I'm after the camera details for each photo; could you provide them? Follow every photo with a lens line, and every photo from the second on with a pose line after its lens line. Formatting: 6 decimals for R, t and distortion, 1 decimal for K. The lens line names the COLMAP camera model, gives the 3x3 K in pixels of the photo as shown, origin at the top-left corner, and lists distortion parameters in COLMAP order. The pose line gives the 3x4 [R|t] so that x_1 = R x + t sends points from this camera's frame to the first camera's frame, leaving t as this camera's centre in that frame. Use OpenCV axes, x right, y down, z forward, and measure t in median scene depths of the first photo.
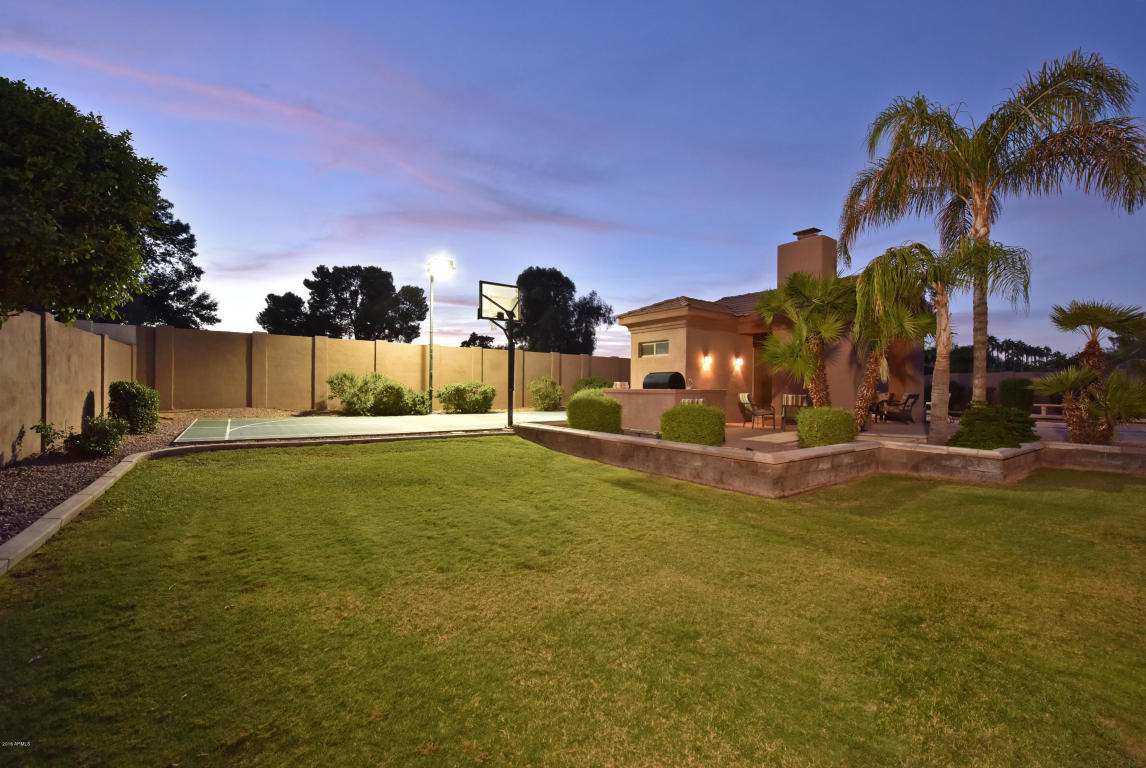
lens RADIAL K [[458.8, 0, 573.6], [0, 458.8, 390.0], [0, 0, 1]] dist [-0.027986, -0.000346]
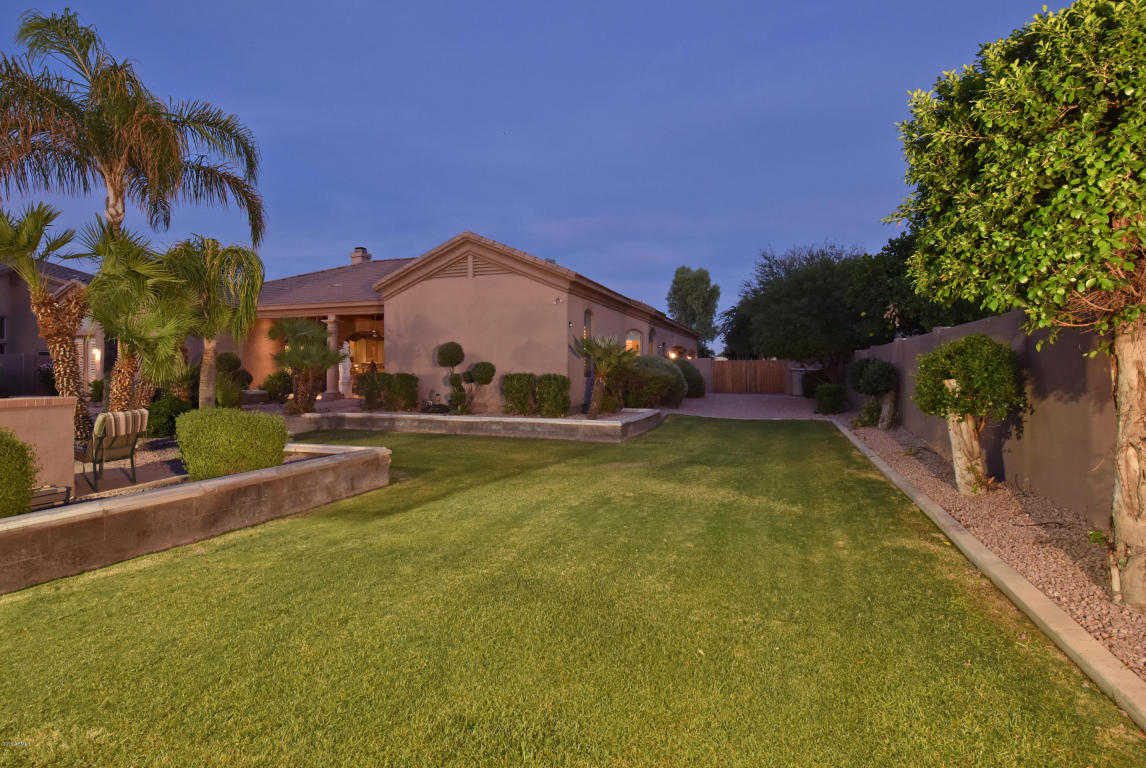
lens RADIAL K [[567.5, 0, 573.5], [0, 567.5, 382.4], [0, 0, 1]] dist [0.000102, 0.000004]
pose [[-0.564483, -0.025280, 0.825058, -0.815614], [-0.006228, 0.999633, 0.026368, -0.048746], [-0.825422, 0.009746, -0.564433, 1.160435]]
